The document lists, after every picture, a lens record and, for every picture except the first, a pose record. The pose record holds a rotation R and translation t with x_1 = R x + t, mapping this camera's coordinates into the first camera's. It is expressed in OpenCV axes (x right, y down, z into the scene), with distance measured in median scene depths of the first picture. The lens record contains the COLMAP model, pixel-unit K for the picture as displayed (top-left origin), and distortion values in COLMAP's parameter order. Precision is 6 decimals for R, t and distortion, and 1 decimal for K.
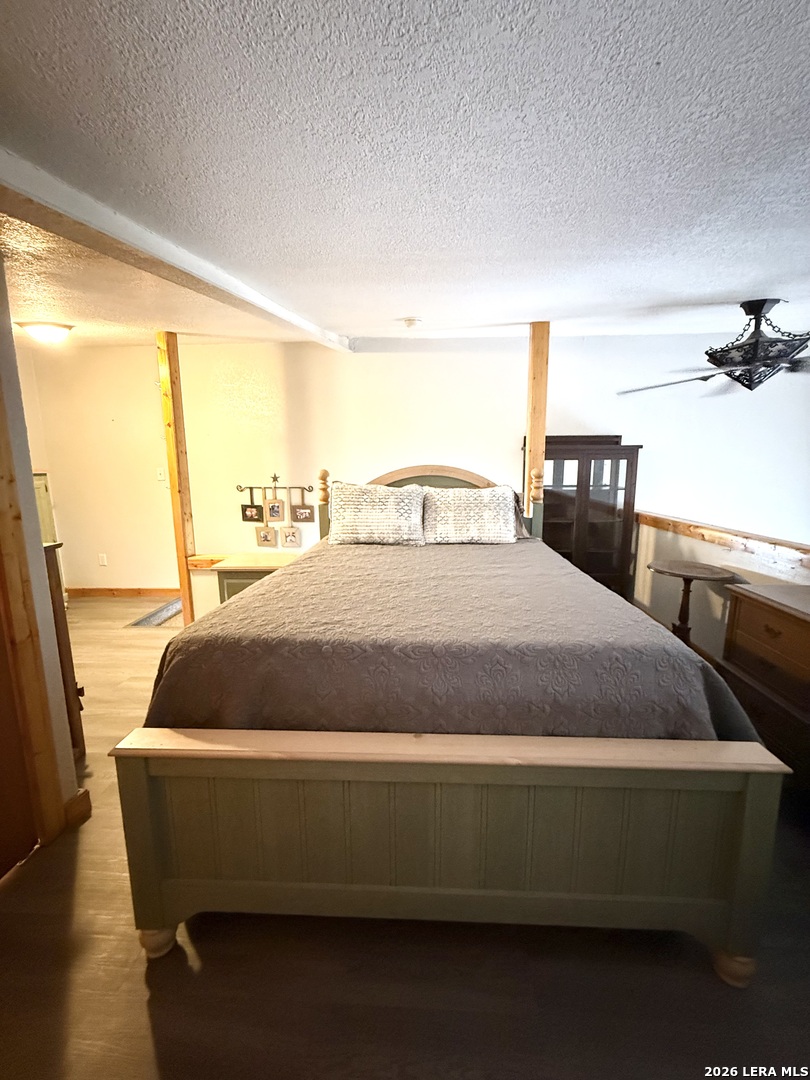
lens RADIAL K [[430.1, 0, 404.5], [0, 430.1, 535.9], [0, 0, 1]] dist [0.001373, -0.000166]
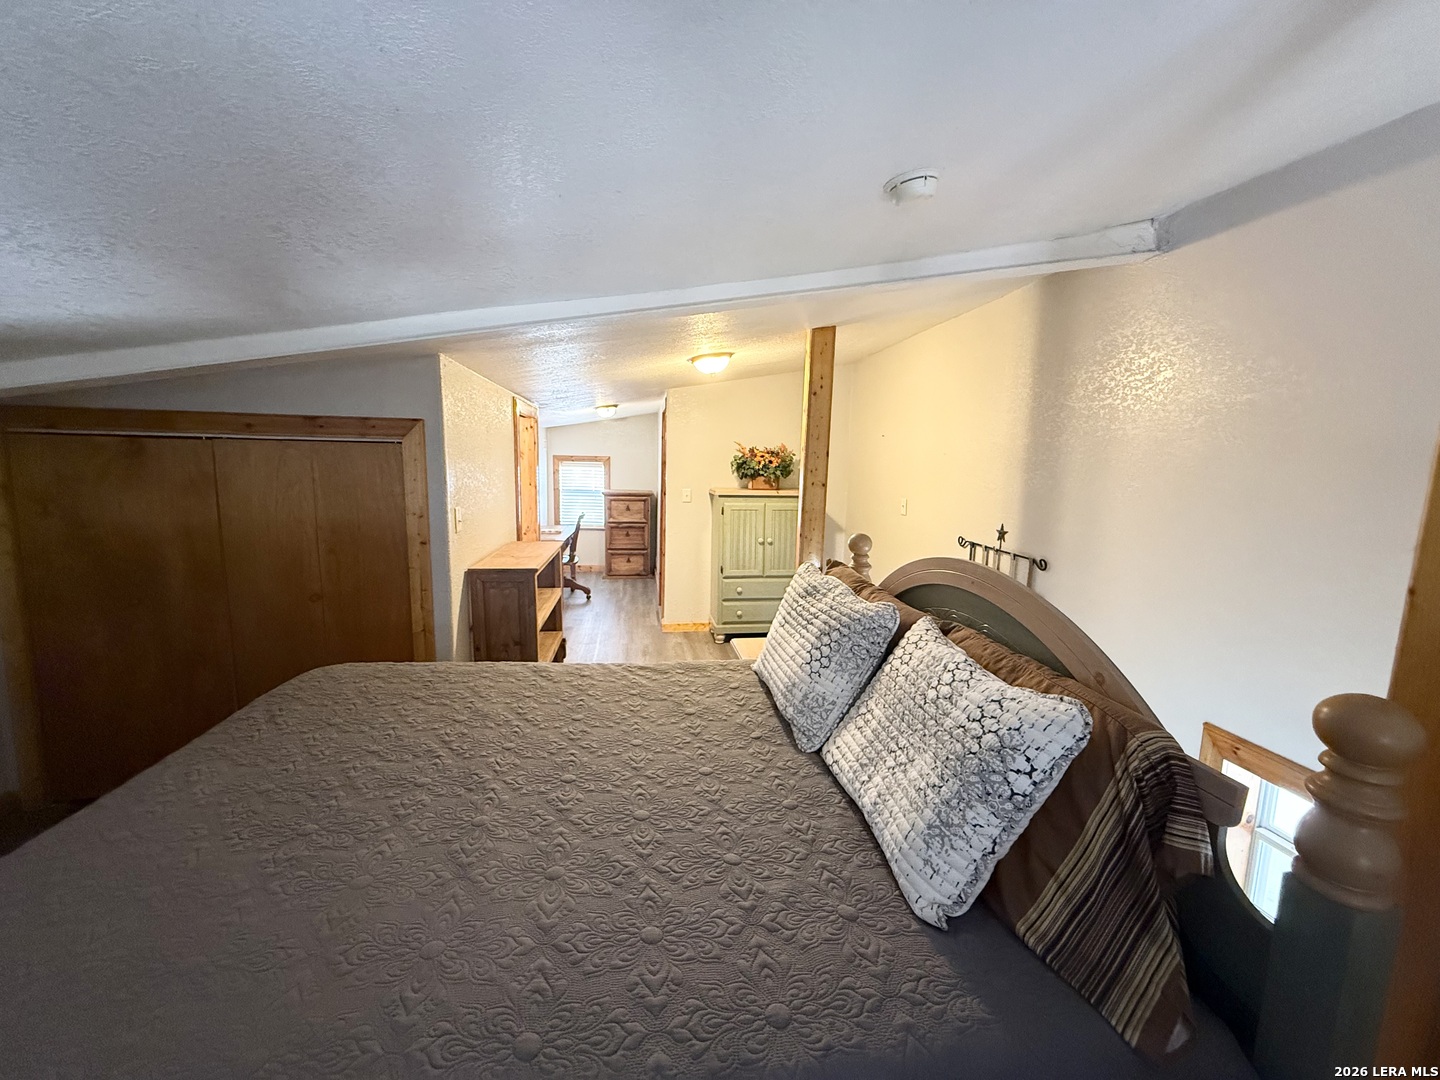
lens RADIAL K [[573.5, 0, 714.8], [0, 573.5, 541.1], [0, 0, 1]] dist [0.001373, -0.000166]
pose [[0.186645, 0.152469, -0.970524, 0.339979], [-0.185528, 0.975579, 0.117584, -0.142686], [0.964750, 0.158113, 0.210374, 0.496326]]
